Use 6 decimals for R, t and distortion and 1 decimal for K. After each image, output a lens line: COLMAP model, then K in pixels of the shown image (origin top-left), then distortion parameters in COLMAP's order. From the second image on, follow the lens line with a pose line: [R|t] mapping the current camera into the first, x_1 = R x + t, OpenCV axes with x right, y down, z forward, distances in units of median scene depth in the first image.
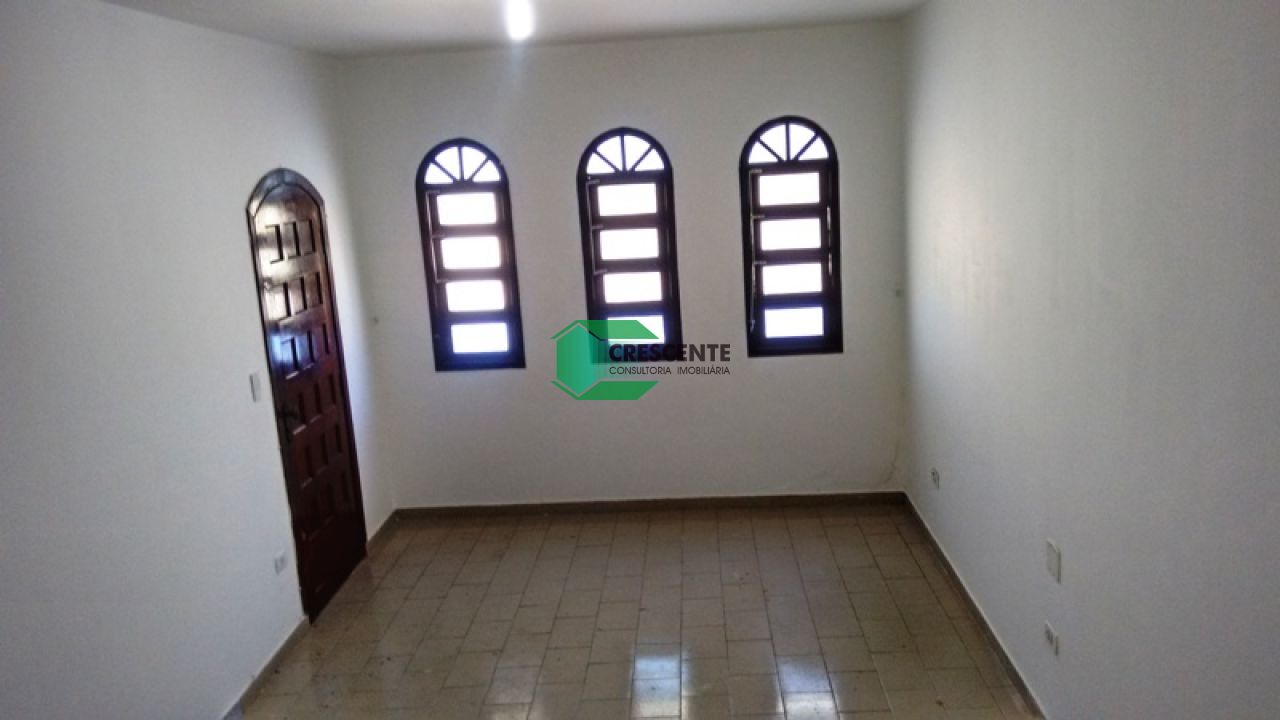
lens RADIAL K [[998.5, 0, 640.0], [0, 998.5, 360.0], [0, 0, 1]] dist [0.119812, -0.174864]
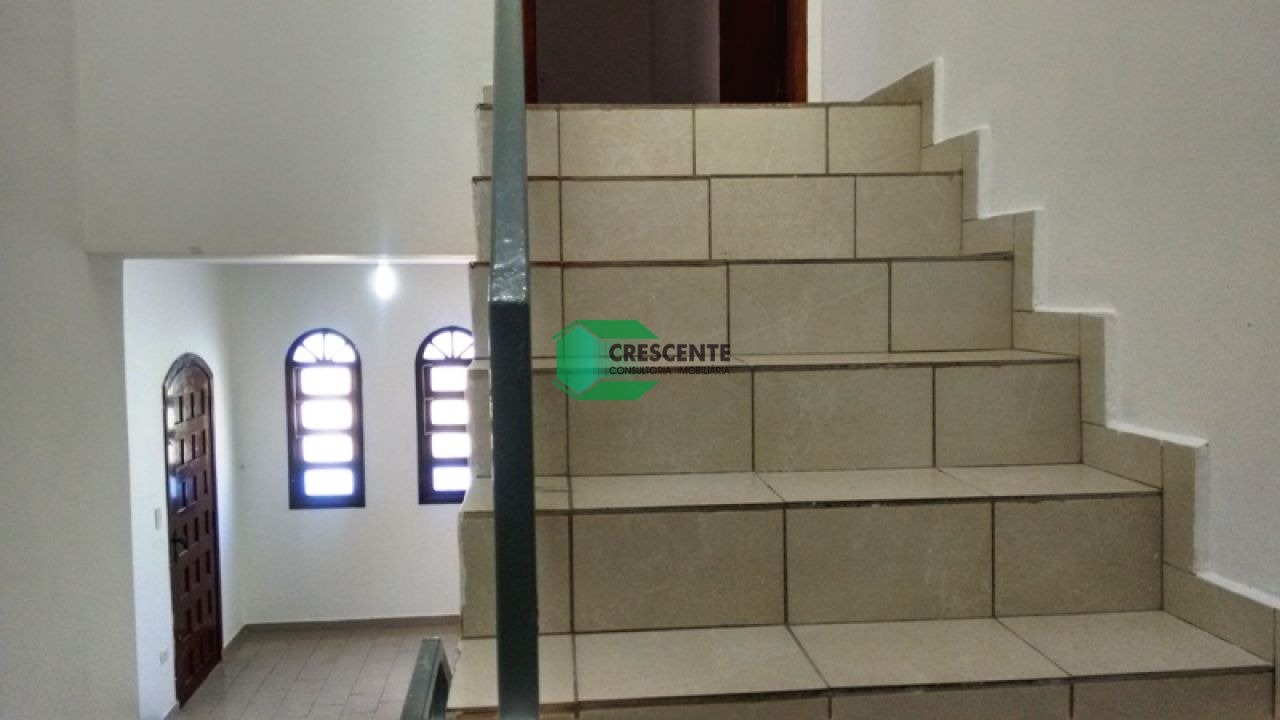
lens RADIAL K [[998.5, 0, 640.0], [0, 998.5, 360.0], [0, 0, 1]] dist [0.119812, -0.174864]
pose [[0.986290, 0.043555, 0.159168, 0.019166], [-0.020714, 0.989587, -0.142437, -0.002127], [-0.163715, 0.137188, 0.976922, -0.362456]]
